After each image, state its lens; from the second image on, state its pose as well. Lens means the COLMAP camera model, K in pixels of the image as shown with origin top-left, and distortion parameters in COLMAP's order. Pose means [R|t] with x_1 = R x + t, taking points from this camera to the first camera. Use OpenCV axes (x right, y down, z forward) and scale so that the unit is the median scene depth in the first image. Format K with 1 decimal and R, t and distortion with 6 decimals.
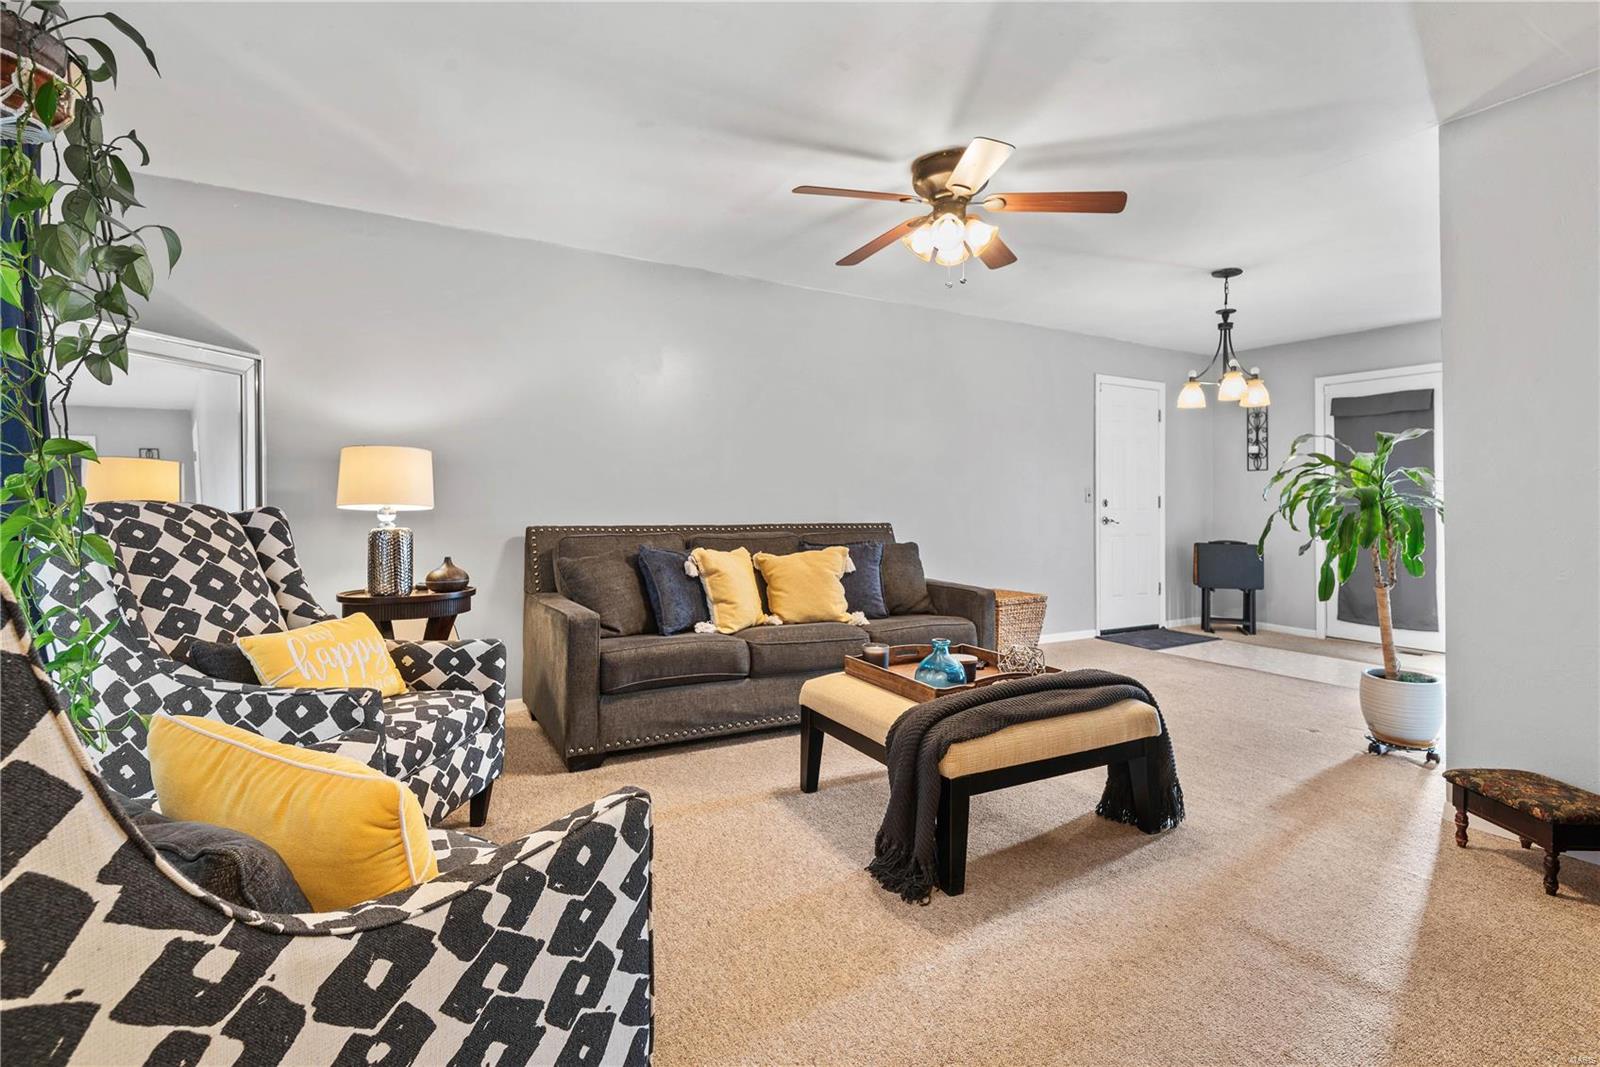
lens RADIAL K [[722.9, 0, 794.7], [0, 722.9, 505.5], [0, 0, 1]] dist [0.004445, -0.001514]
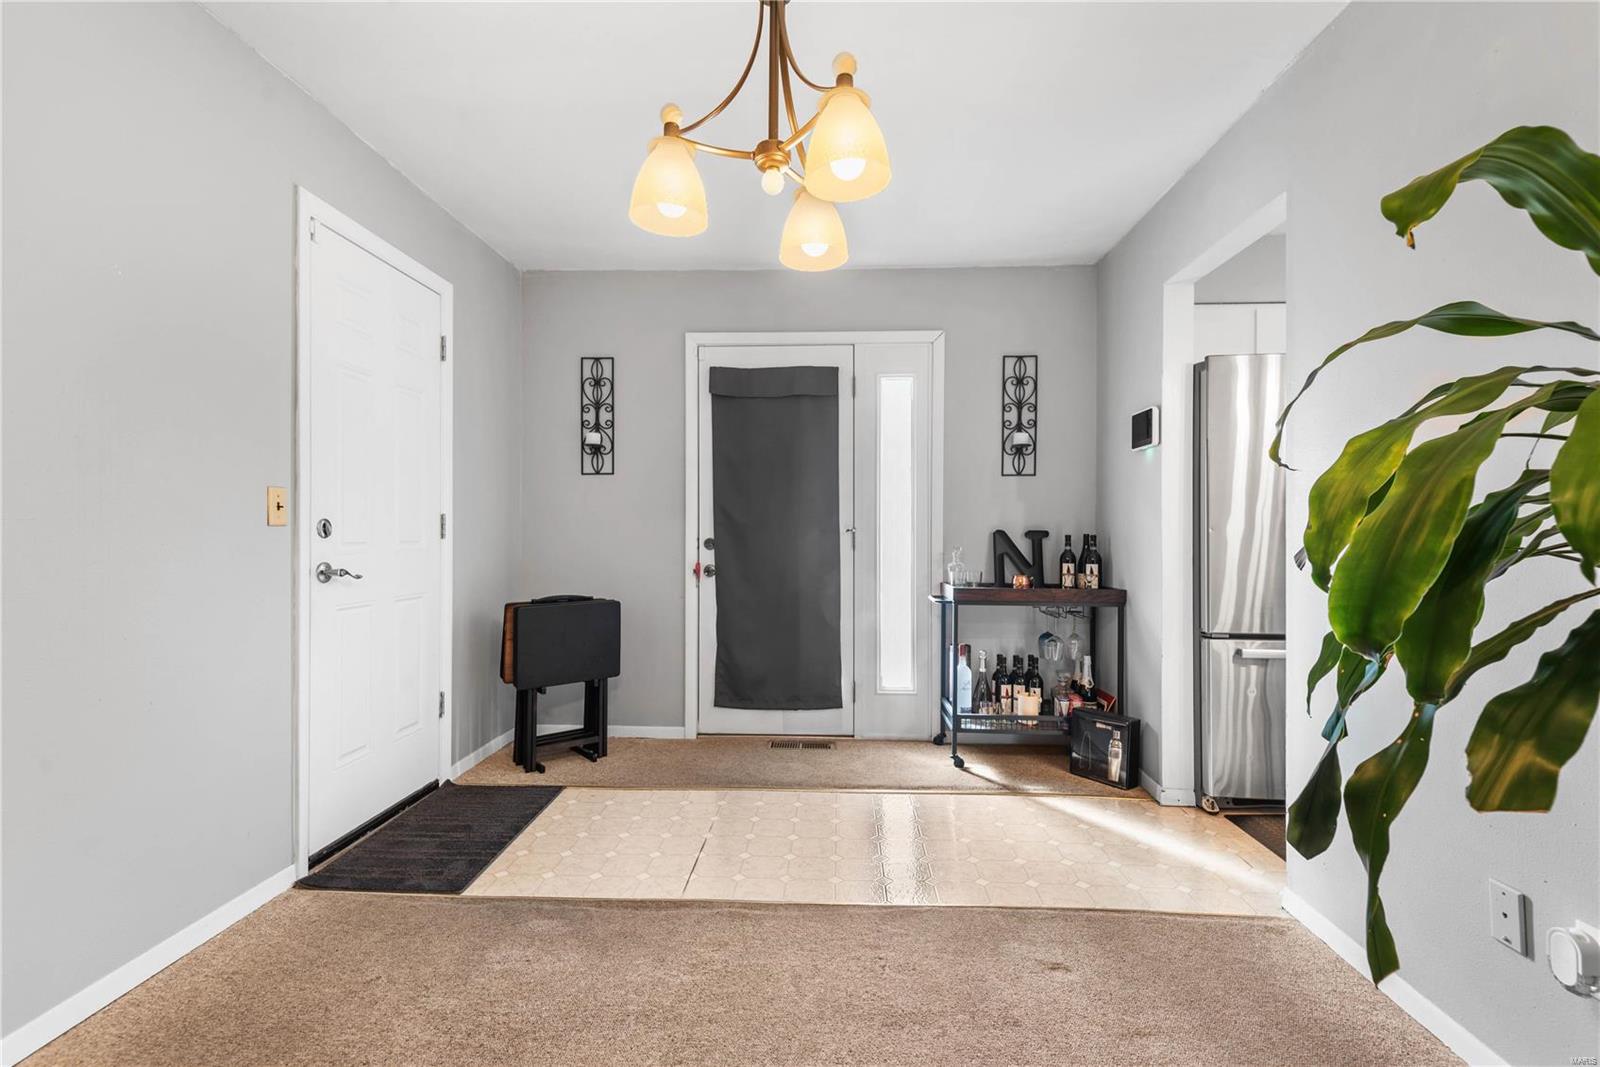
lens RADIAL K [[722.9, 0, 812.8], [0, 722.9, 528.7], [0, 0, 1]] dist [0.004445, -0.001514]
pose [[0.515404, 0.002208, 0.856945, 0.591460], [-0.005047, 0.999987, 0.000459, -0.011471], [-0.856933, -0.004562, 0.515408, 1.472052]]
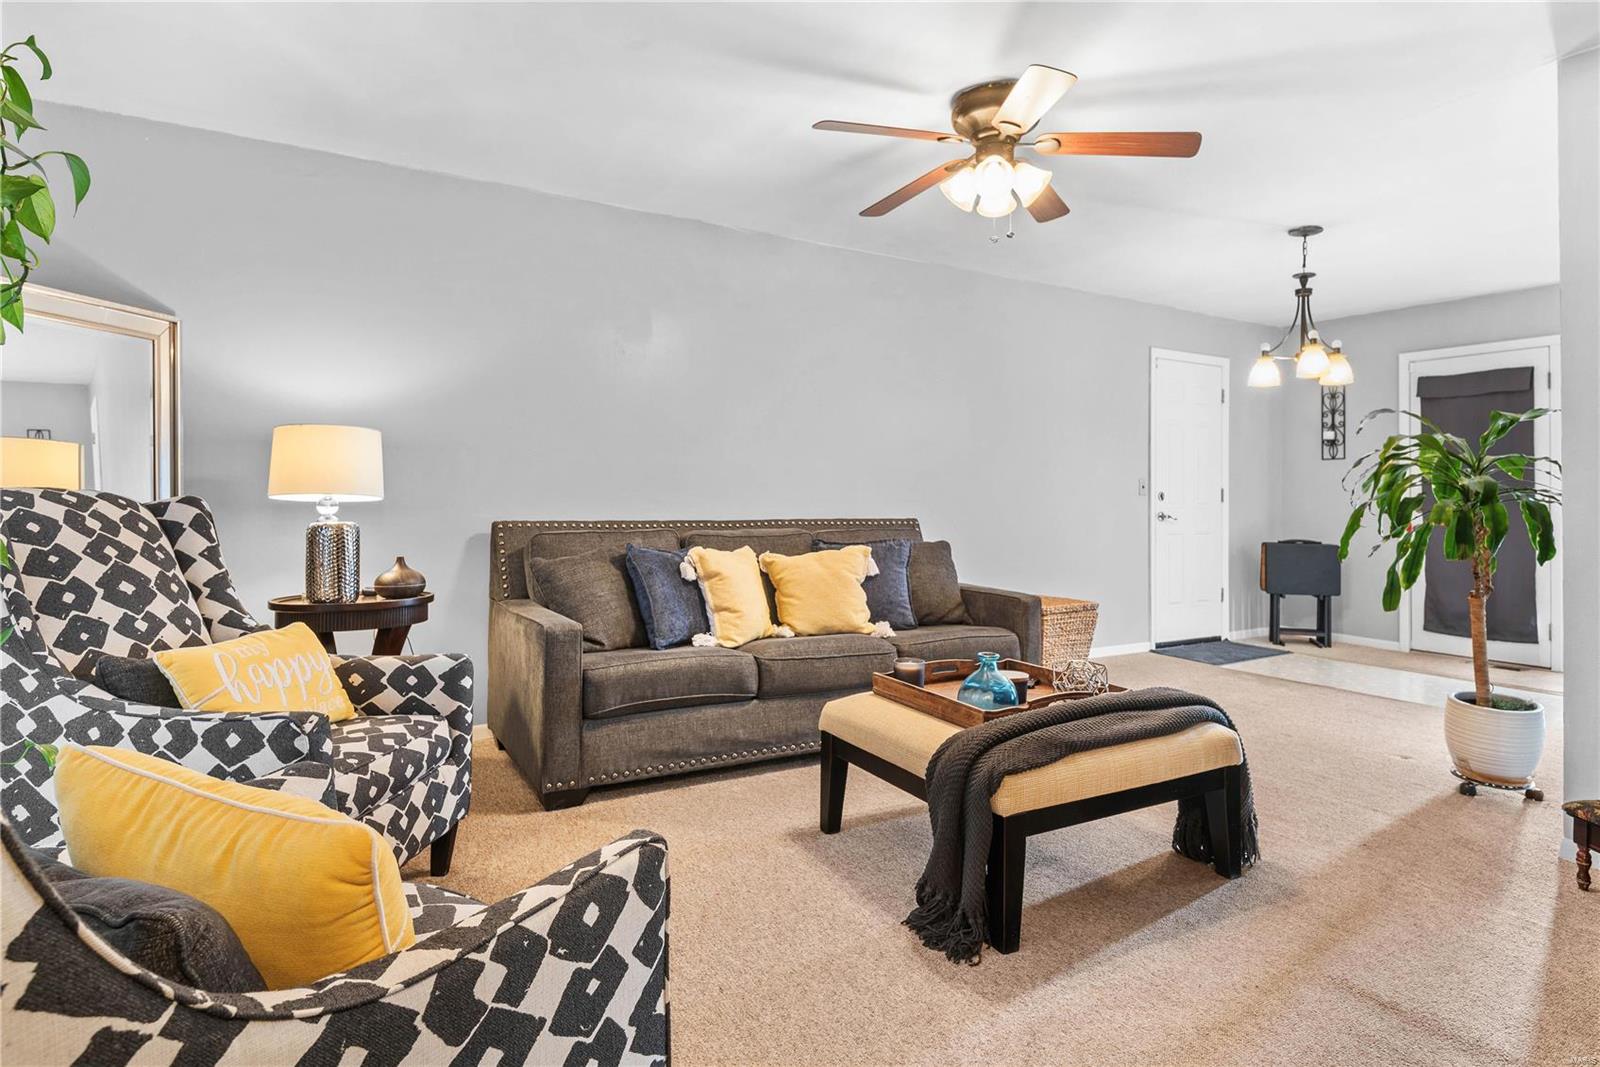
lens RADIAL K [[836.6, 0, 813.6], [0, 836.6, 501.2], [0, 0, 1]] dist [-0.002069, -0.000092]
pose [[0.999753, 0.002418, 0.022072, -0.024939], [-0.002462, 0.999995, 0.001944, 0.004255], [-0.022067, -0.001998, 0.999754, 0.017854]]
